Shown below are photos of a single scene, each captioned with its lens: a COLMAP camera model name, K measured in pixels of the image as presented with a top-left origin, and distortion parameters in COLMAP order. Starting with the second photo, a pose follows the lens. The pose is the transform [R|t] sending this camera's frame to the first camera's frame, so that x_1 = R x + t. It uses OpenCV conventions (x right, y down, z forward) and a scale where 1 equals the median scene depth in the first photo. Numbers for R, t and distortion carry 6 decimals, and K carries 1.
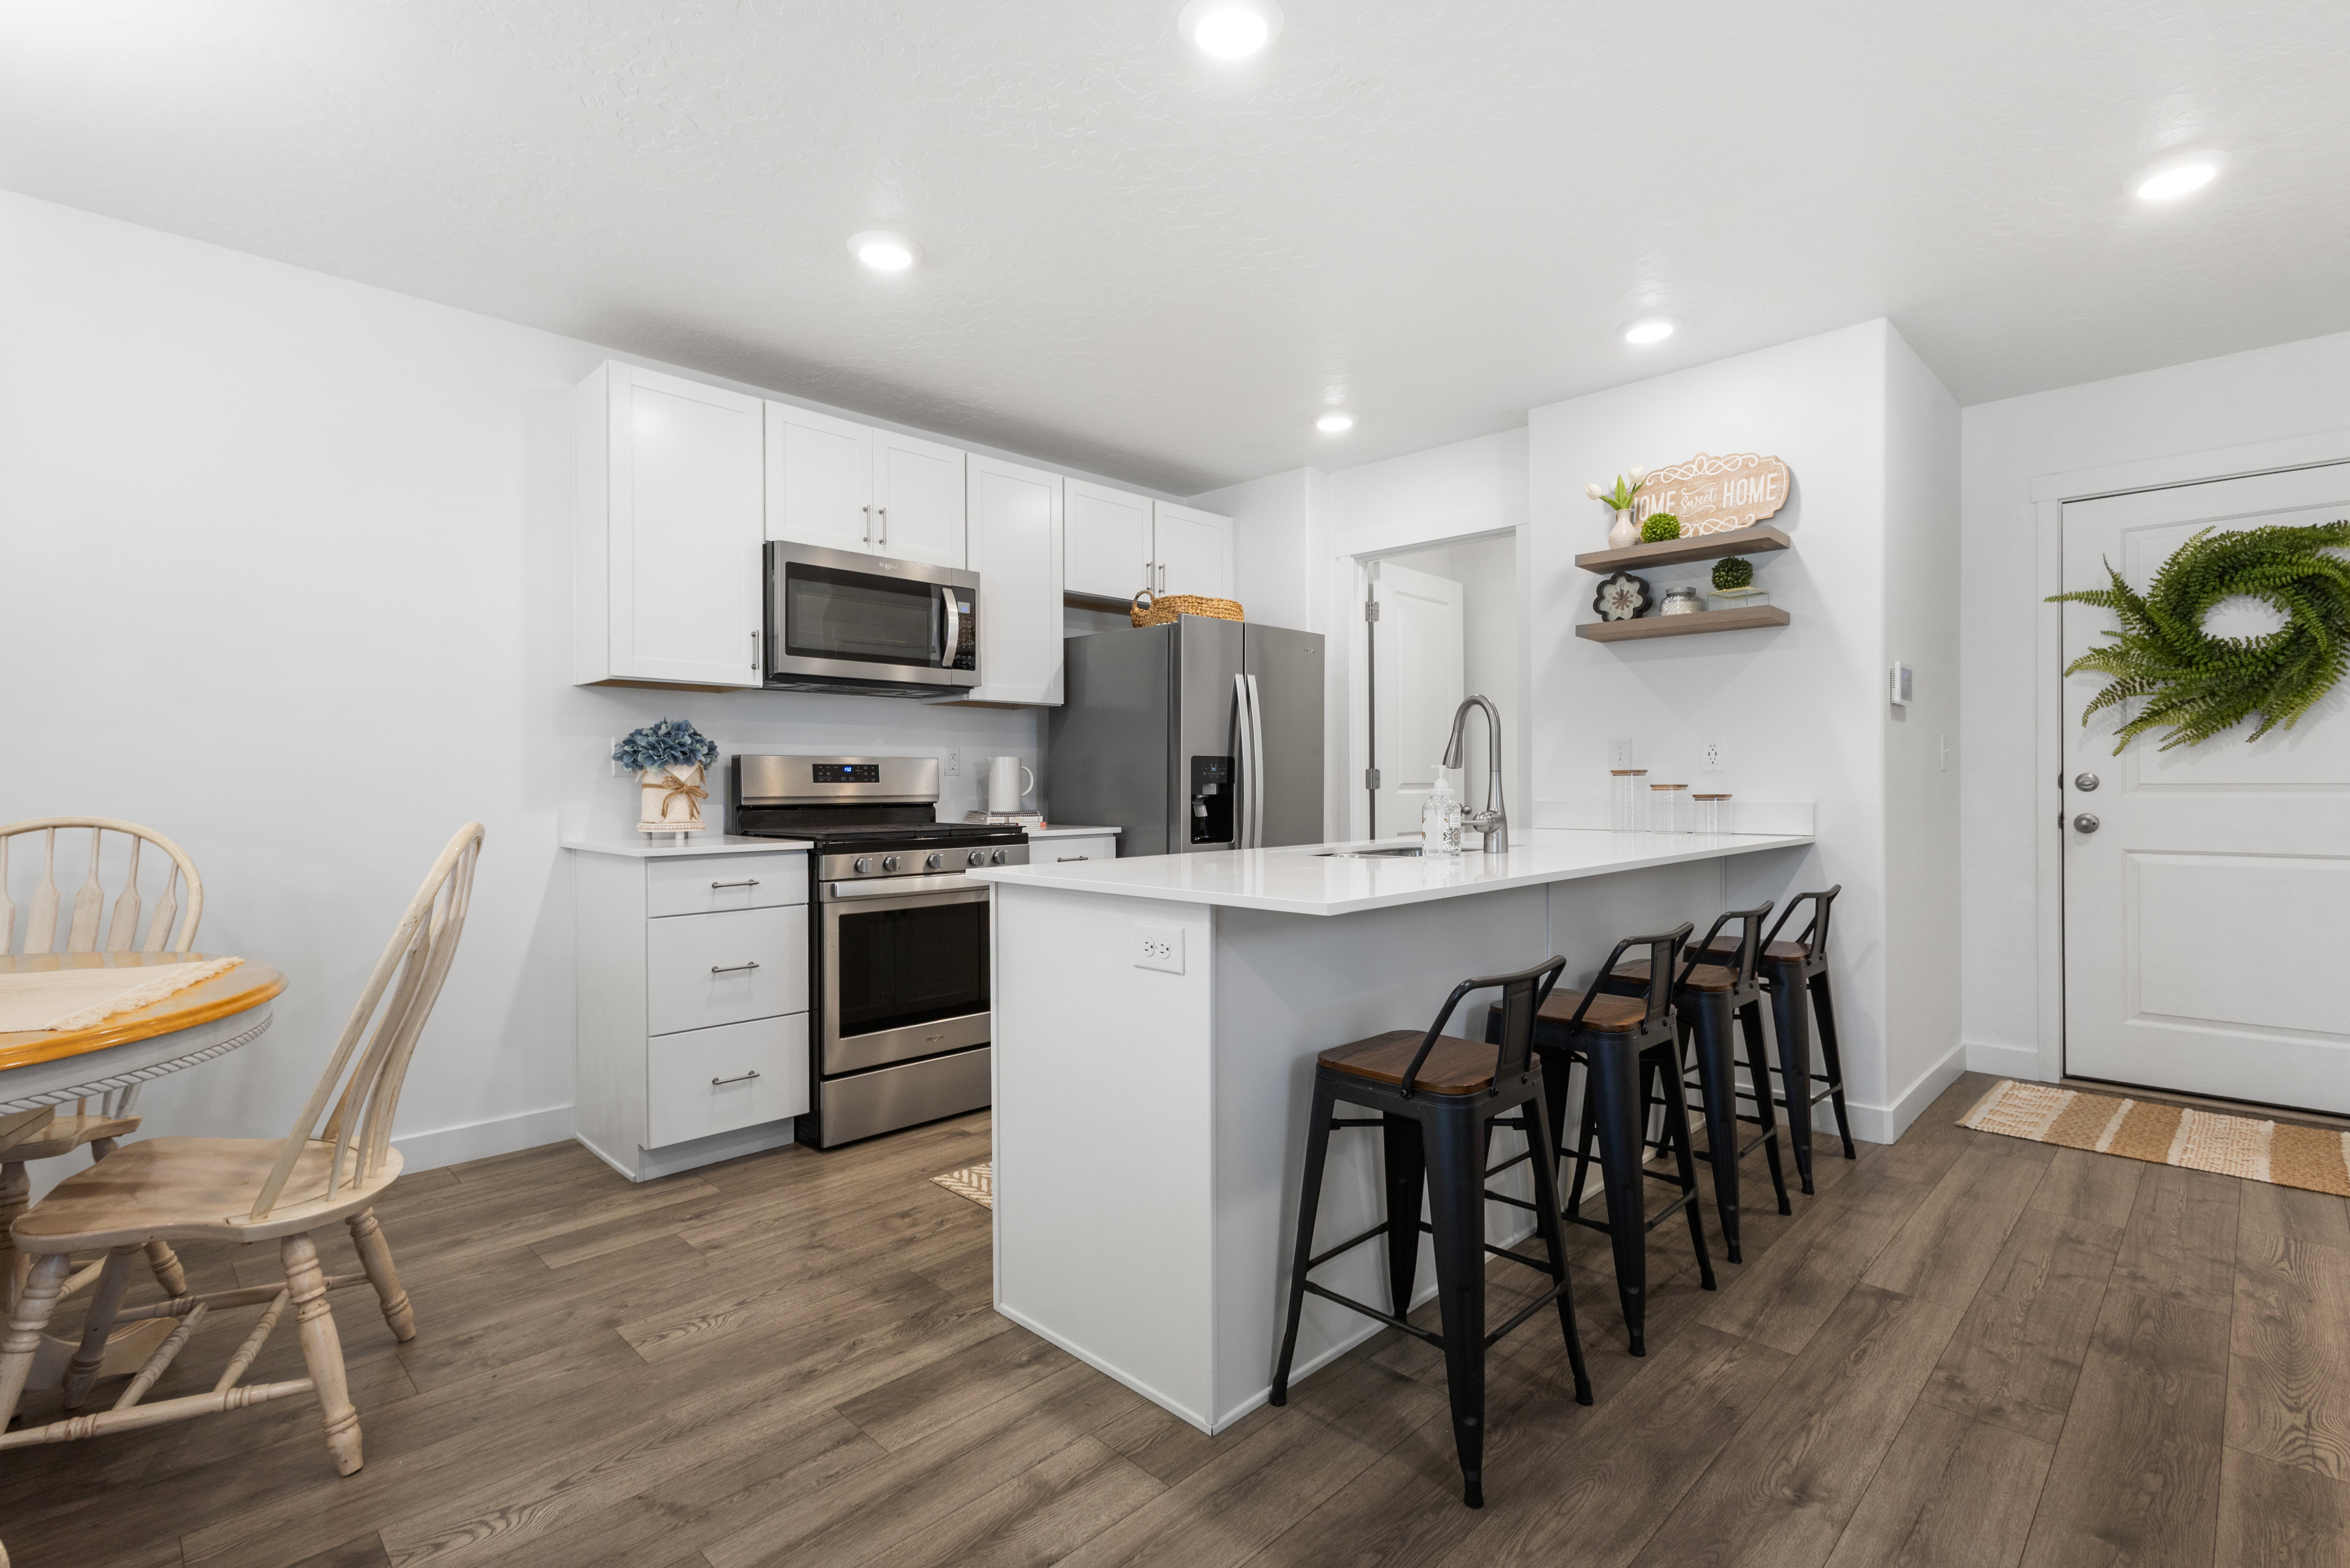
lens RADIAL K [[1093.6, 0, 1170.6], [0, 1093.6, 788.1], [0, 0, 1]] dist [-0.004291, -0.000703]
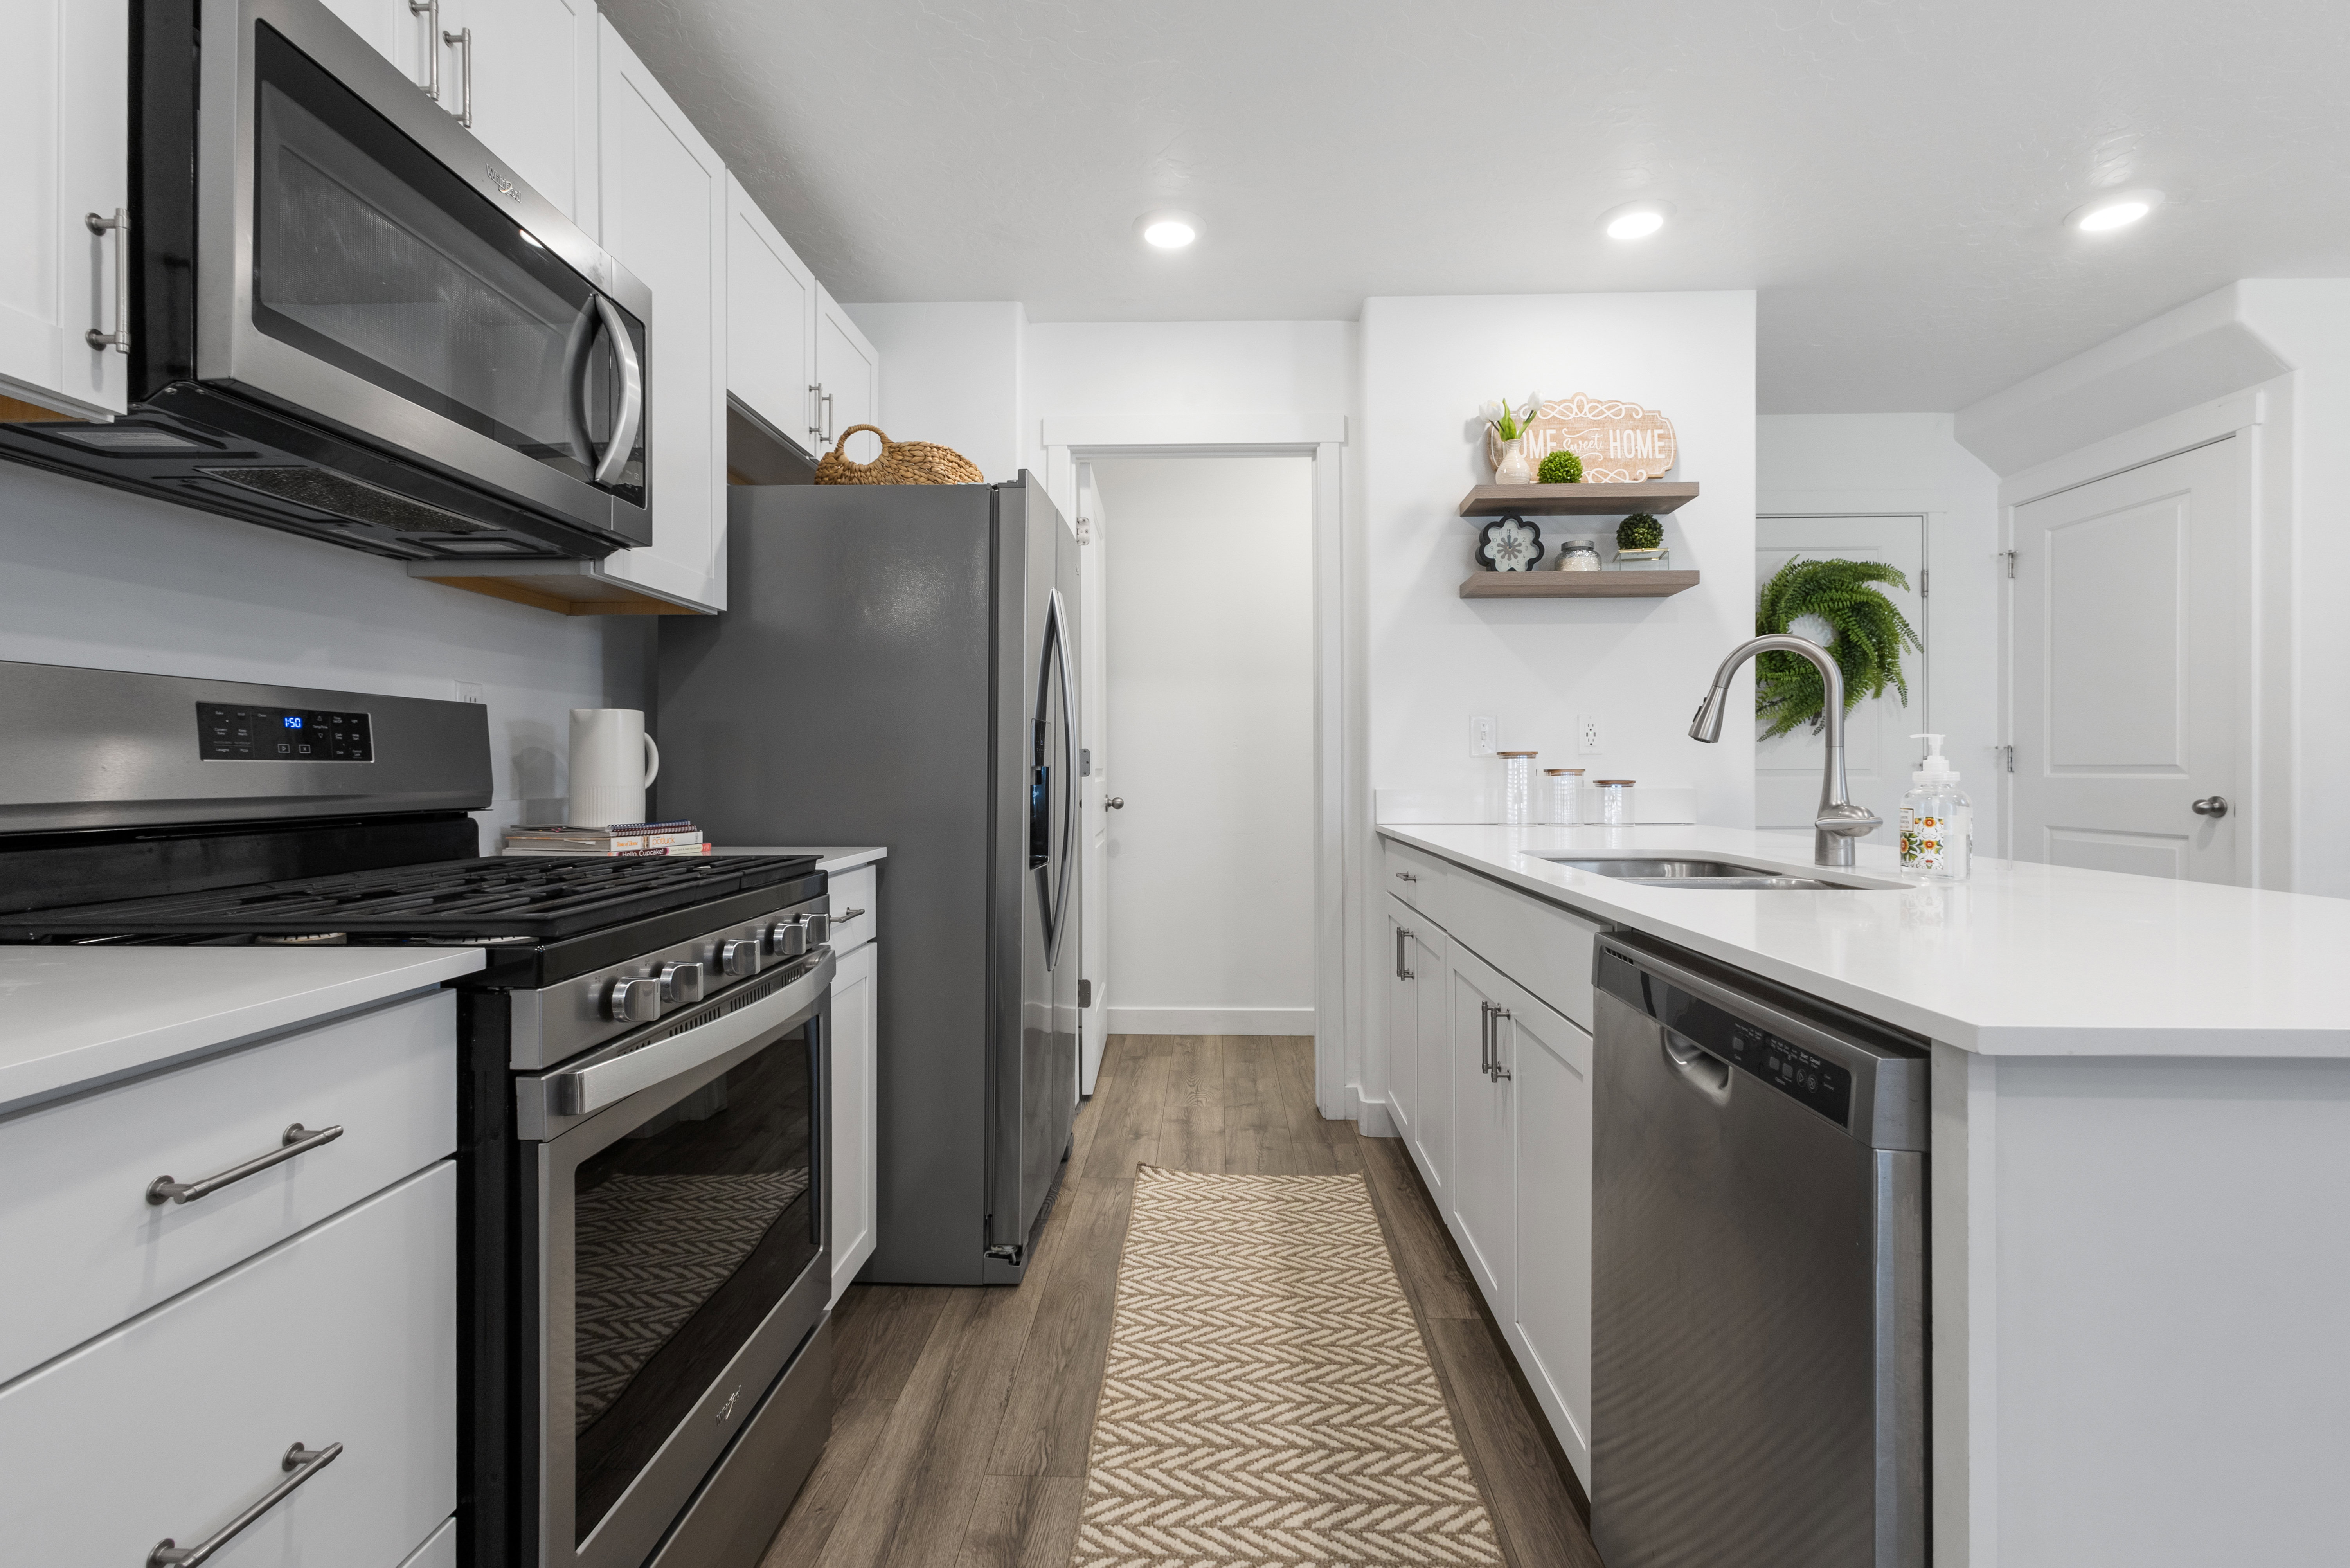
lens RADIAL K [[1093.7, 0, 1174.5], [0, 1093.7, 768.4], [0, 0, 1]] dist [-0.004291, -0.000703]
pose [[0.729836, 0.002874, 0.683616, -0.354460], [0.004925, 0.999943, -0.009461, 0.002764], [-0.683605, 0.010272, 0.729780, 0.583437]]
